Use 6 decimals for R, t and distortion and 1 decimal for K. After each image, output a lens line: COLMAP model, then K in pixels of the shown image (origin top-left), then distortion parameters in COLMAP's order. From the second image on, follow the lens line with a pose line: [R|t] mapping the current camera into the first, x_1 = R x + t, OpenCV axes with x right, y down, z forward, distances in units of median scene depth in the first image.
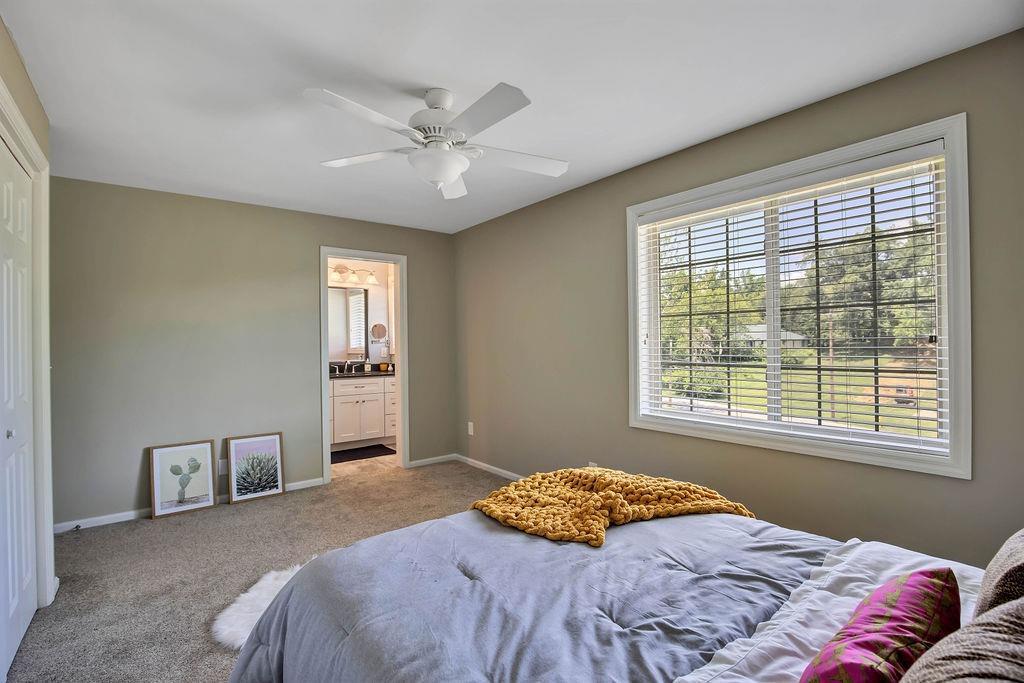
lens RADIAL K [[485.4, 0, 511.5], [0, 485.4, 342.5], [0, 0, 1]] dist [-0.022898, 0.000258]
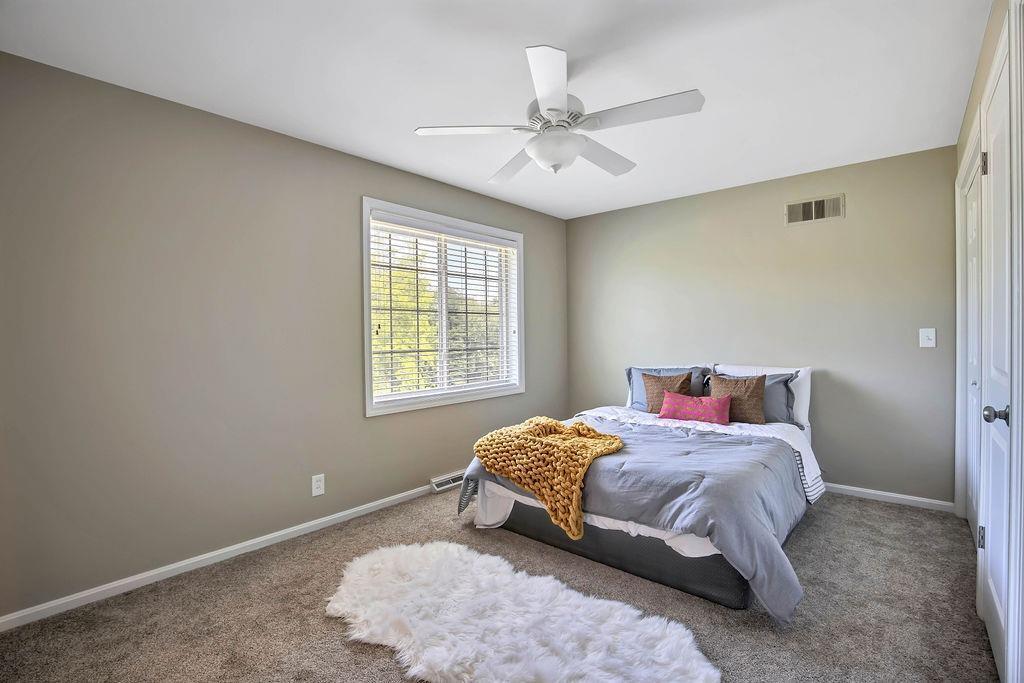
lens RADIAL K [[485.4, 0, 504.9], [0, 485.4, 337.1], [0, 0, 1]] dist [-0.022898, 0.000258]
pose [[-0.201366, 0.008403, 0.979480, -0.906190], [0.009615, 0.999932, -0.006602, 0.020943], [-0.979469, 0.008088, -0.201433, 1.059560]]
